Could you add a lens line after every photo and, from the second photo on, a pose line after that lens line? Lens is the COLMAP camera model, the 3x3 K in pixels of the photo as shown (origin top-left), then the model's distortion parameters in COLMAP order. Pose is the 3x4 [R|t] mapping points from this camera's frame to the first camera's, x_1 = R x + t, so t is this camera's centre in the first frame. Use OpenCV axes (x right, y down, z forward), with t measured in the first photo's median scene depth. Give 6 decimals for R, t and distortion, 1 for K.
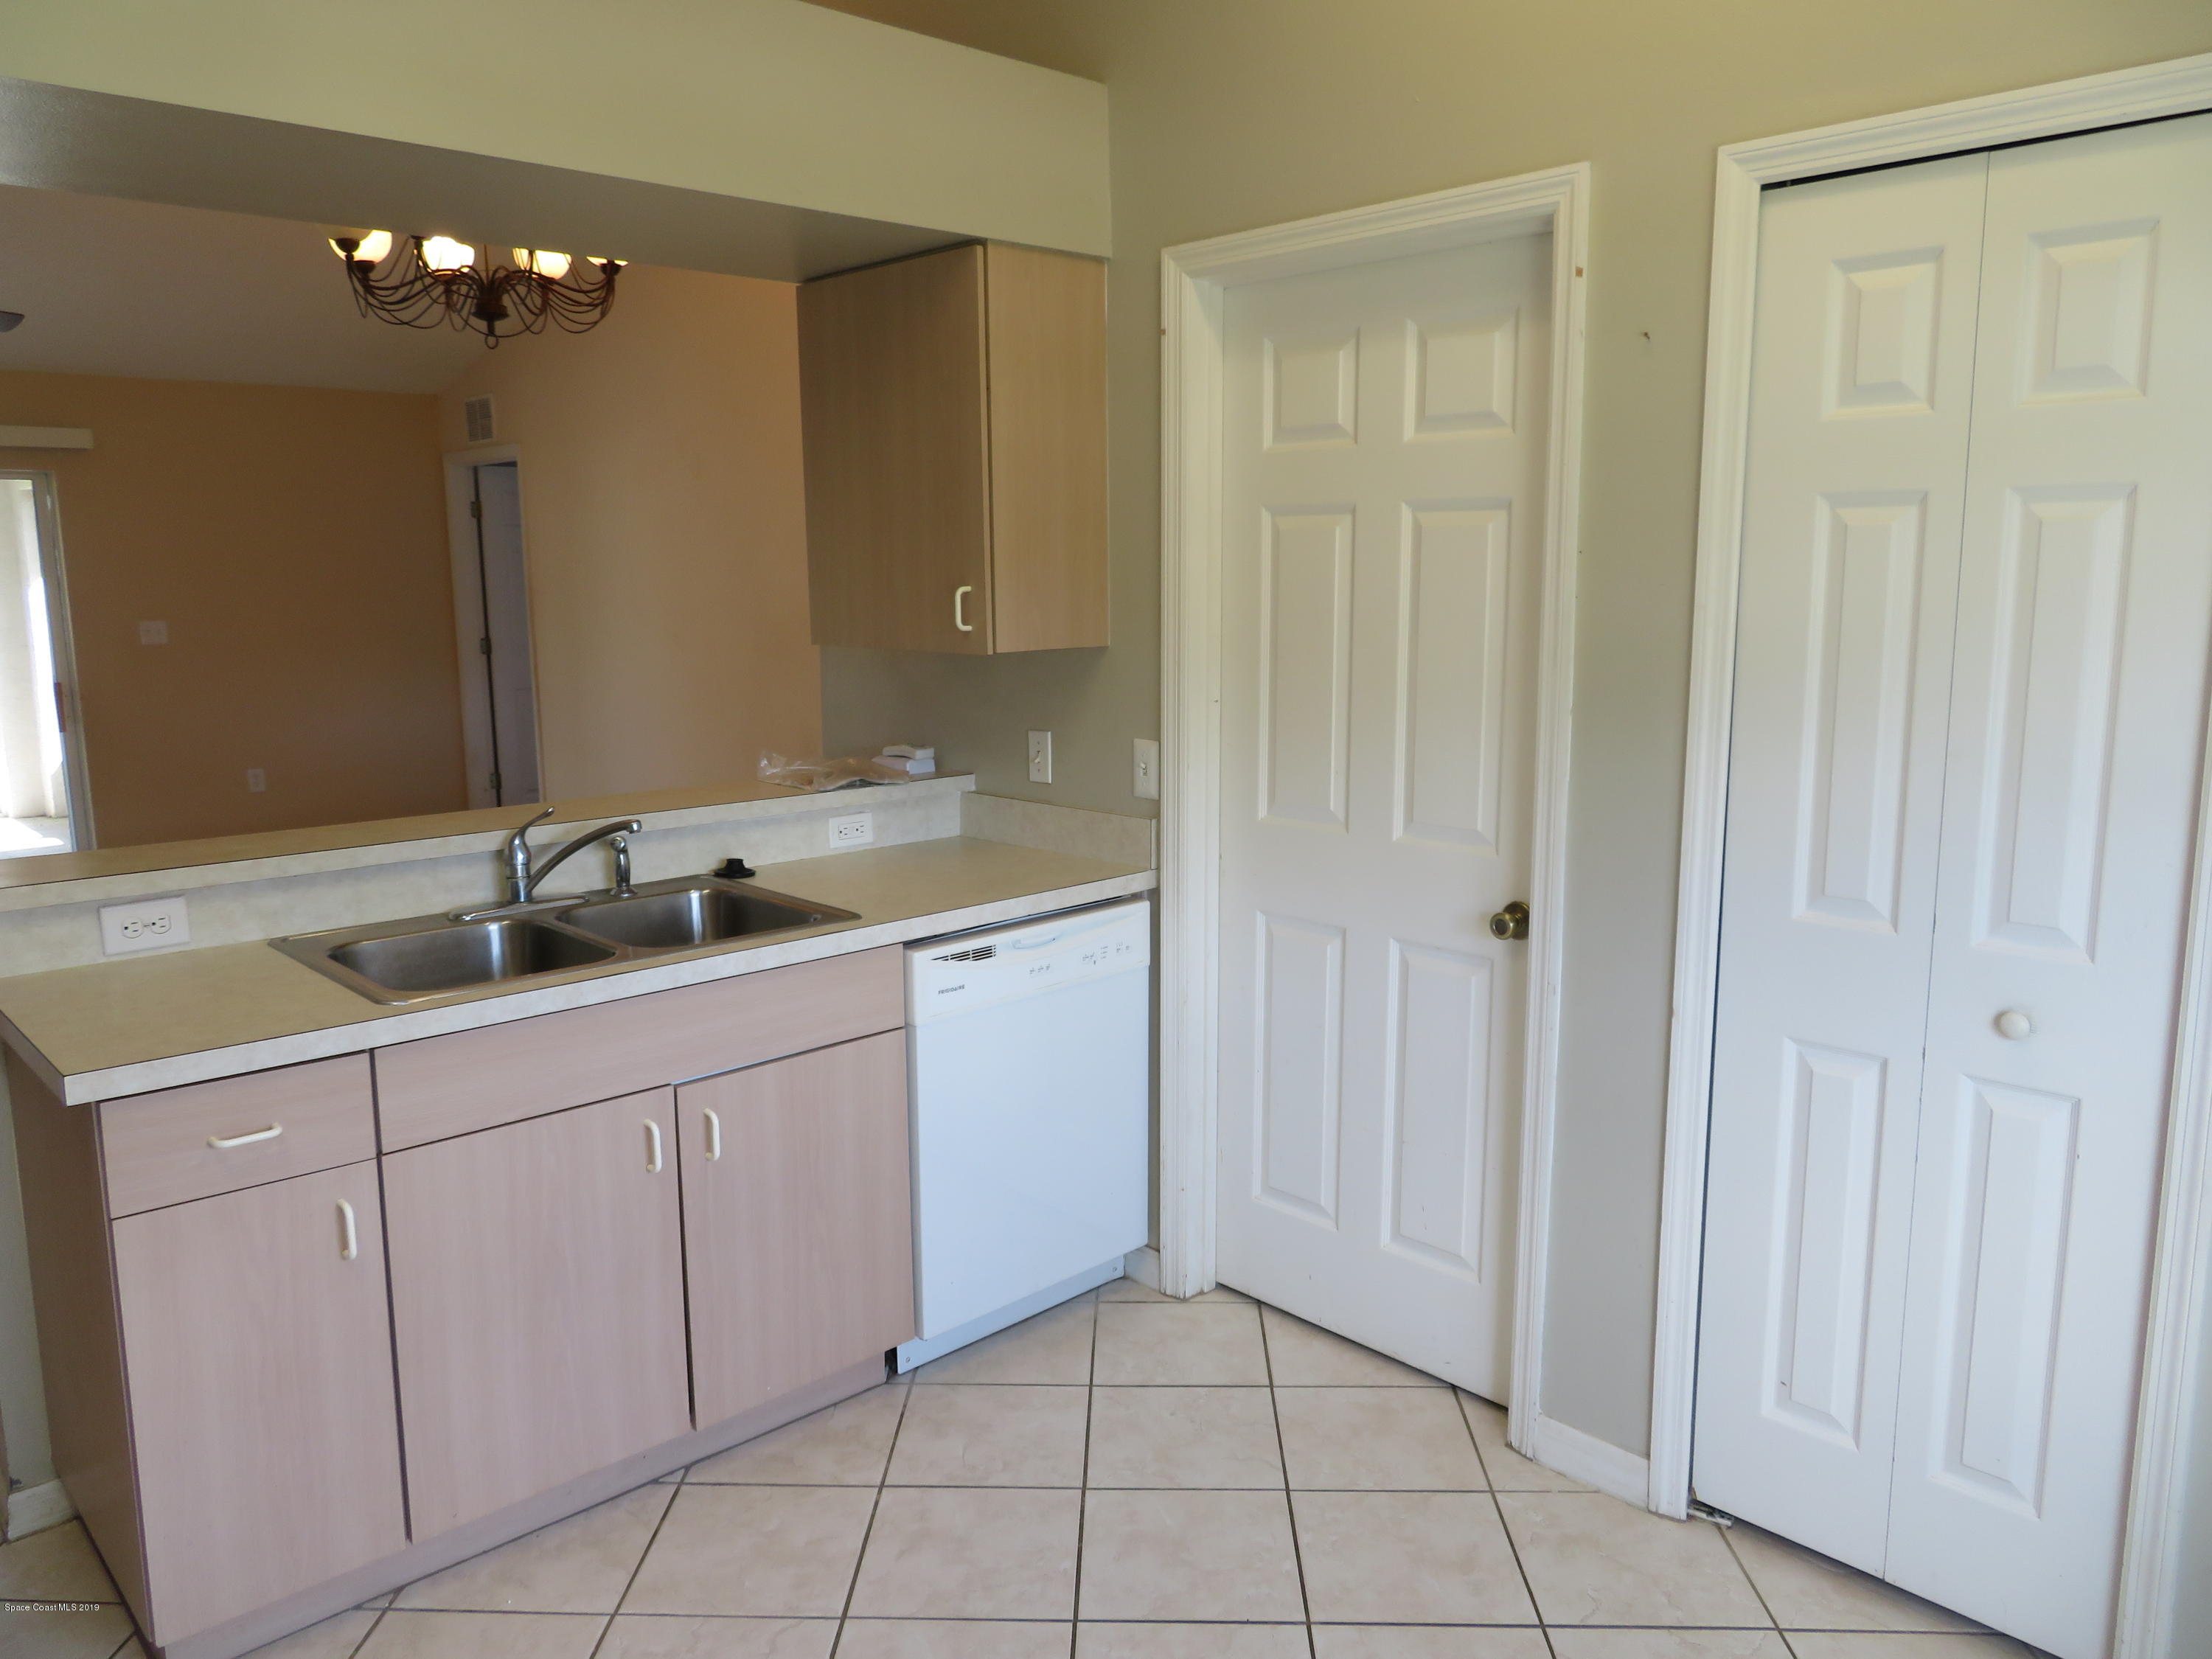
lens RADIAL K [[1583.1, 0, 1100.7], [0, 1583.1, 828.2], [0, 0, 1]] dist [-0.007116, -0.003078]
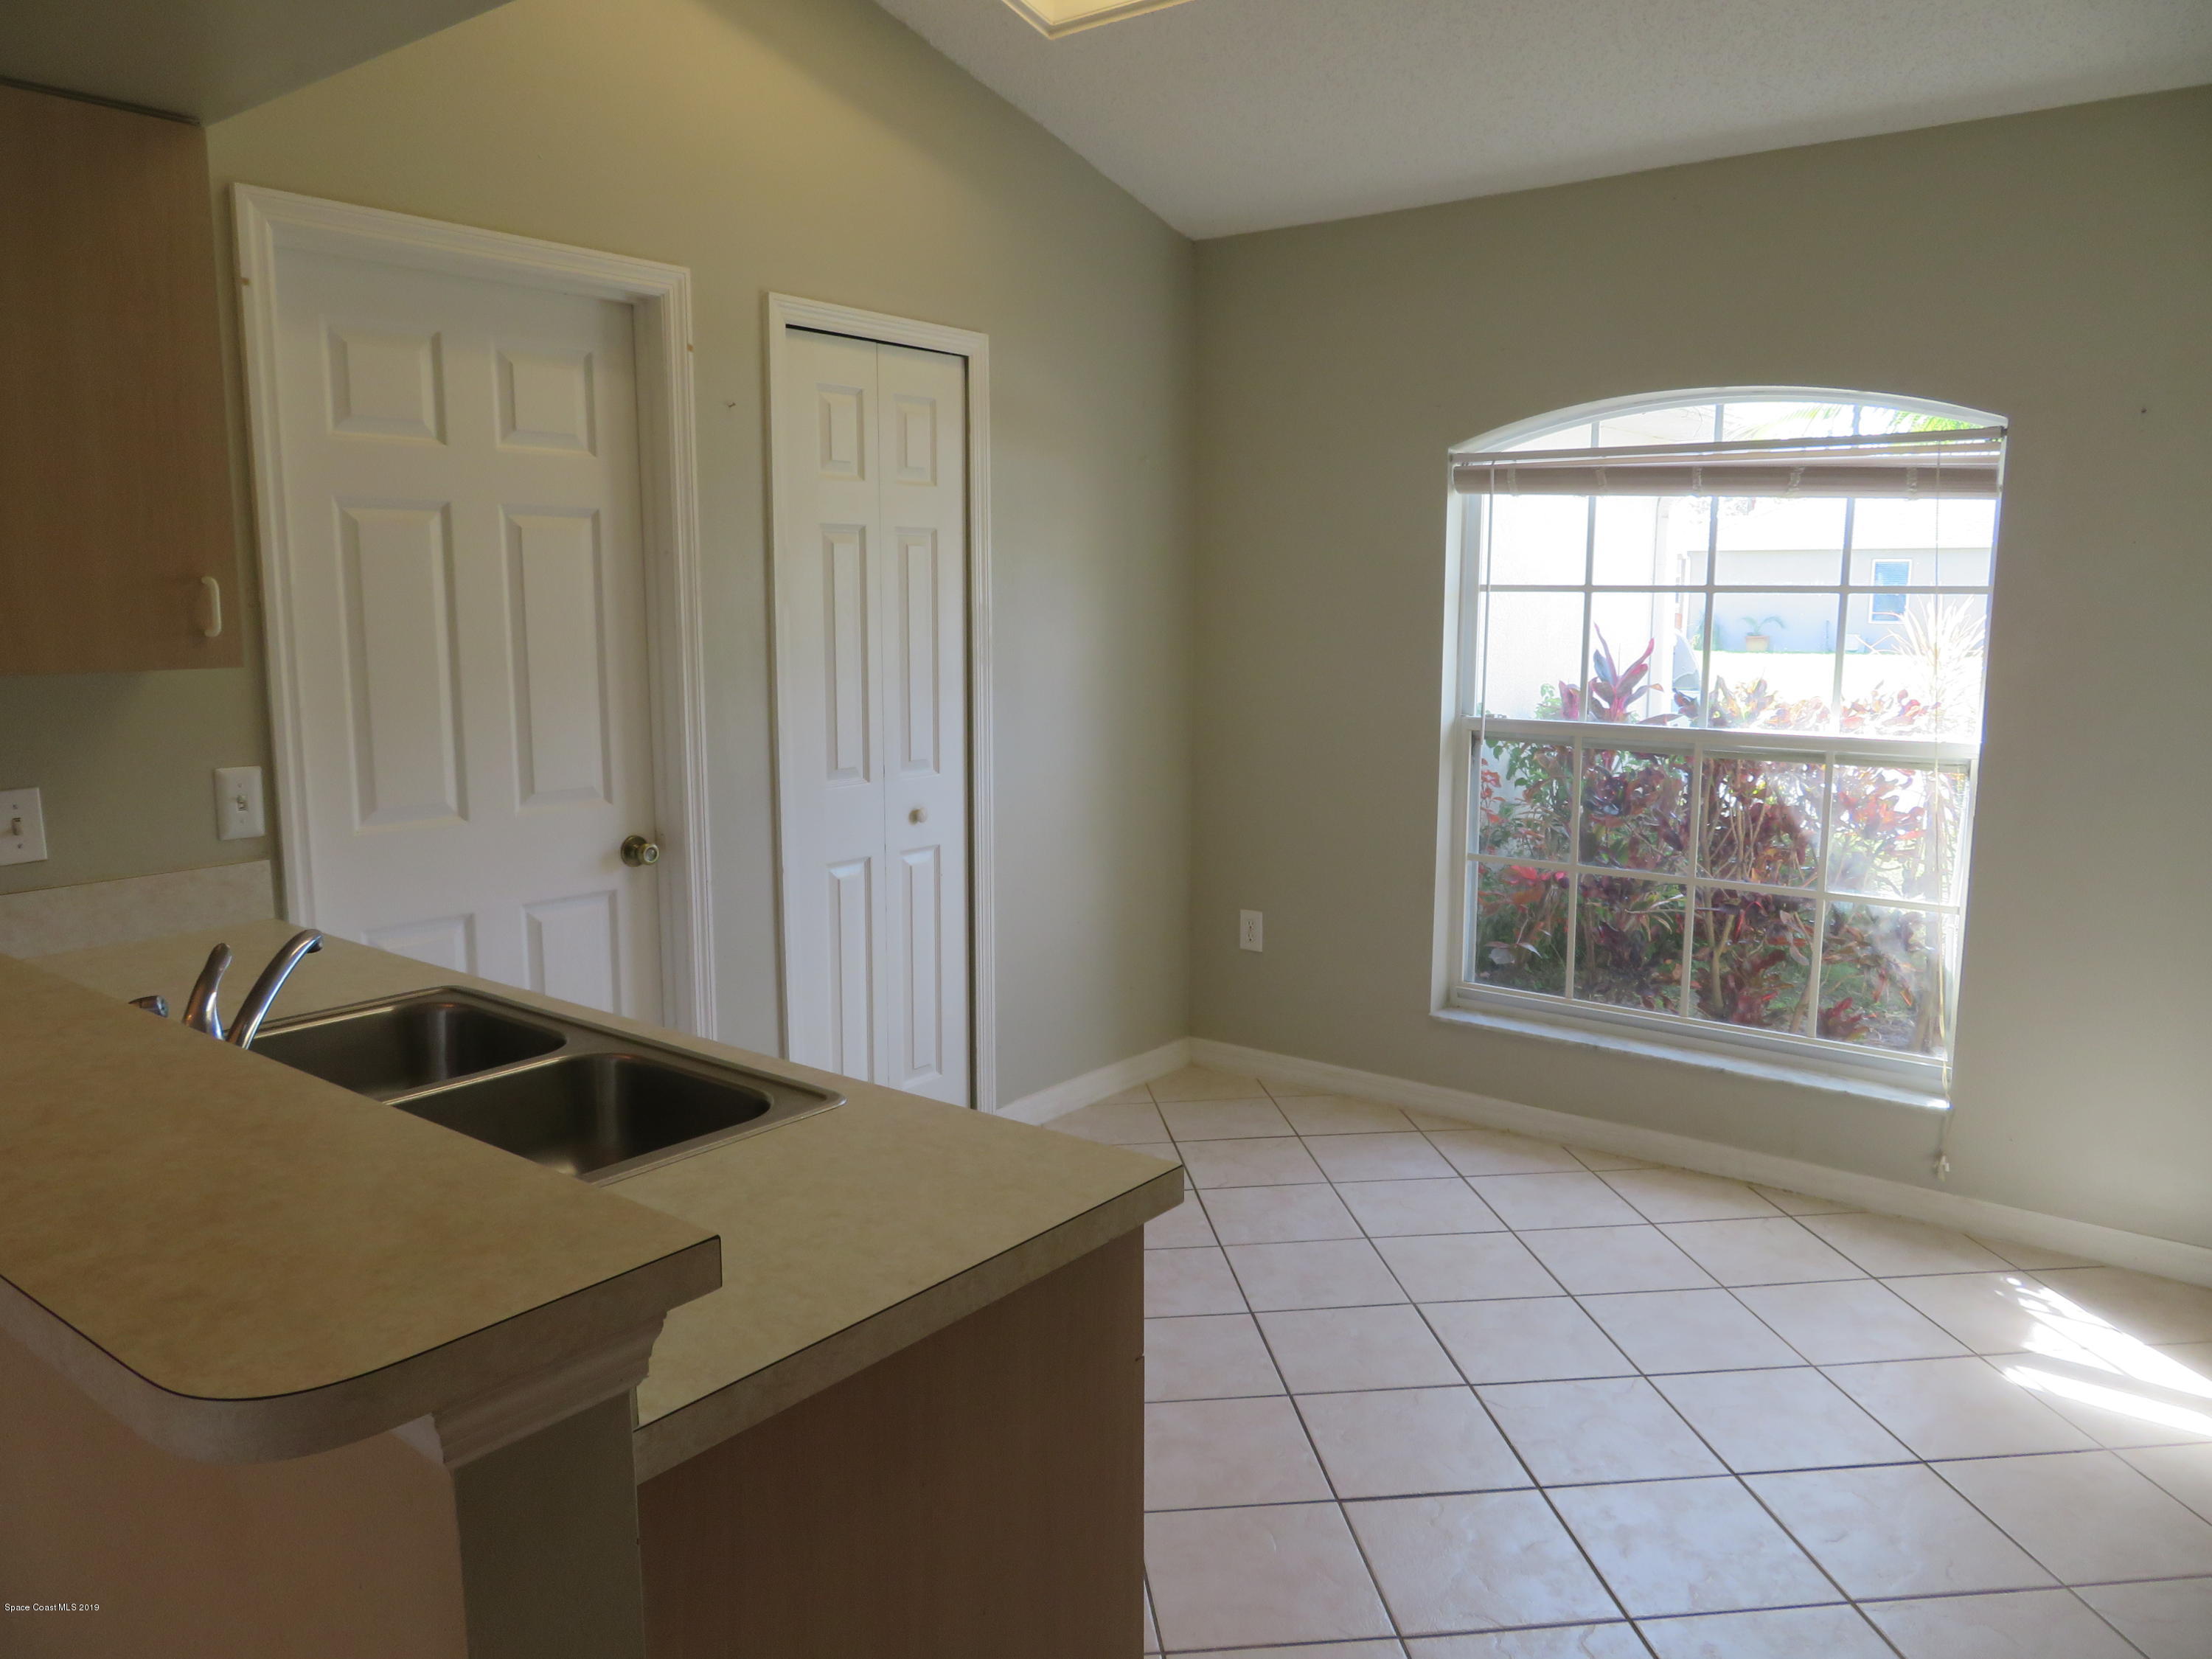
lens RADIAL K [[1583.1, 0, 1100.7], [0, 1583.1, 828.2], [0, 0, 1]] dist [-0.007116, -0.003078]
pose [[-0.131093, -0.149124, 0.980090, -0.974930], [0.155890, 0.973222, 0.168930, -0.108901], [-0.979037, 0.174932, -0.104336, 0.751419]]
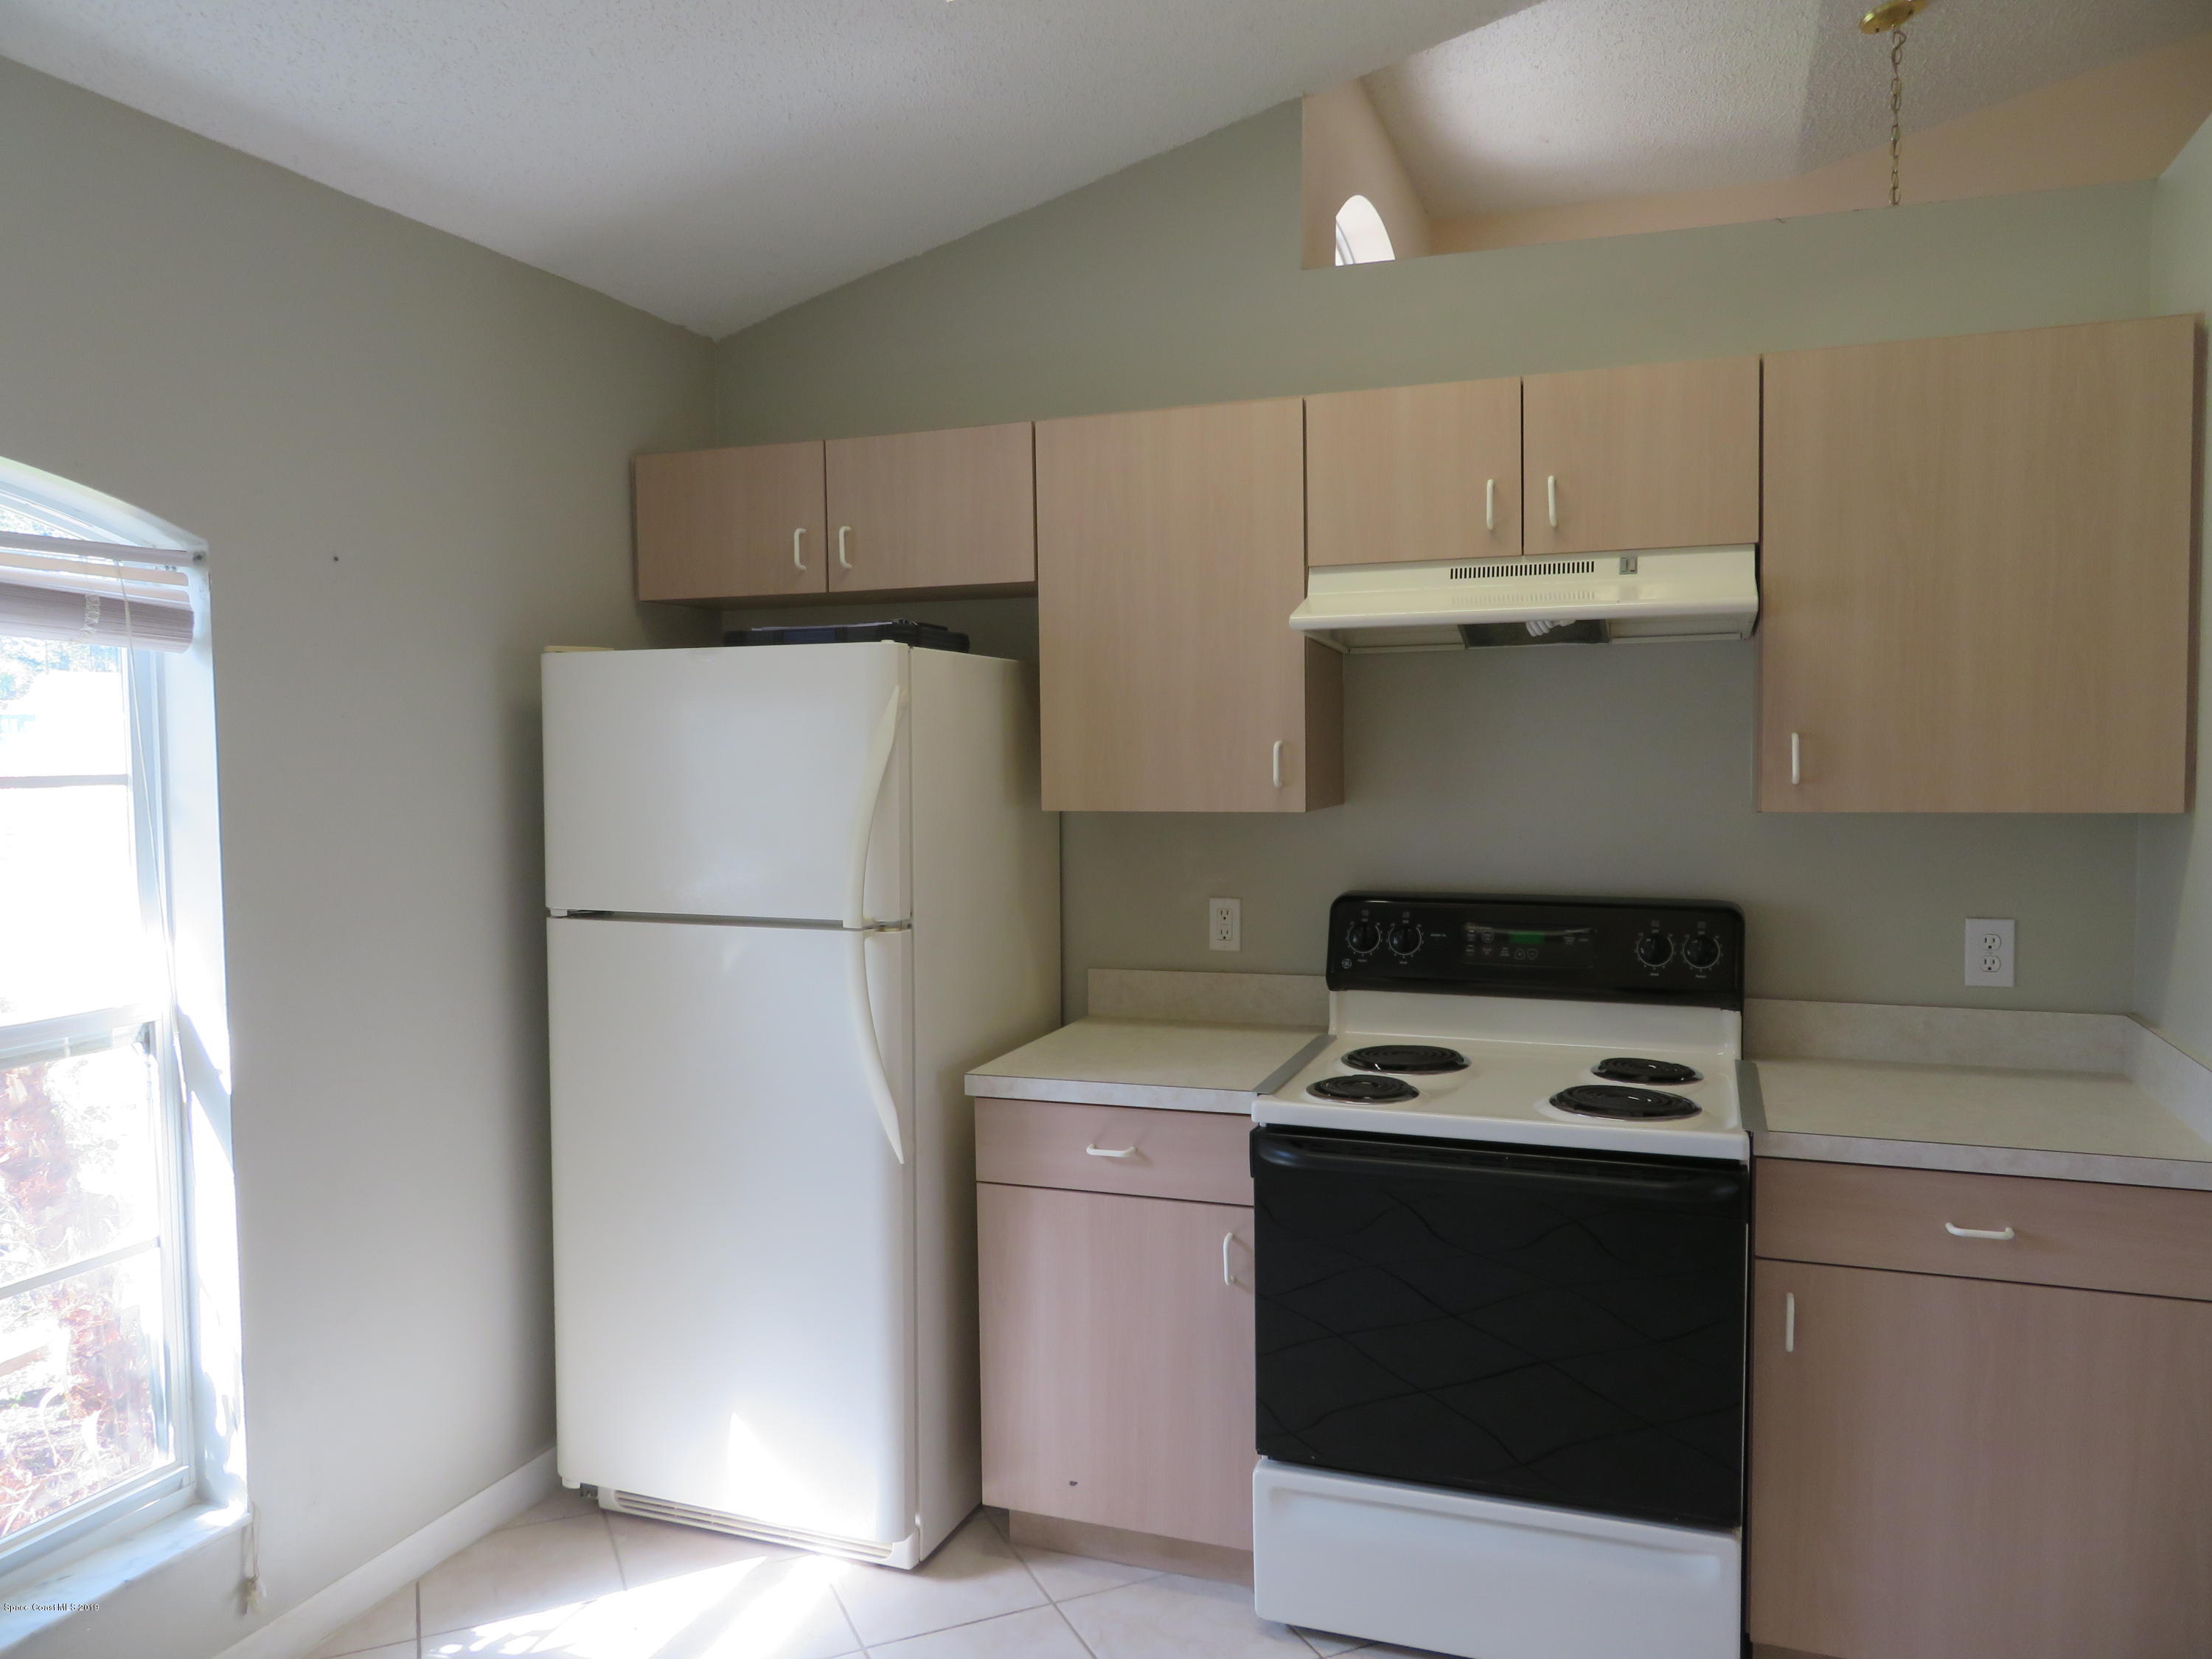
lens RADIAL K [[1583.1, 0, 1100.7], [0, 1583.1, 828.2], [0, 0, 1]] dist [-0.007116, -0.003078]
pose [[-0.906300, 0.035117, -0.421174, 0.093406], [-0.053899, 0.978801, 0.197594, -0.146780], [0.419184, 0.201781, -0.885194, 0.902209]]
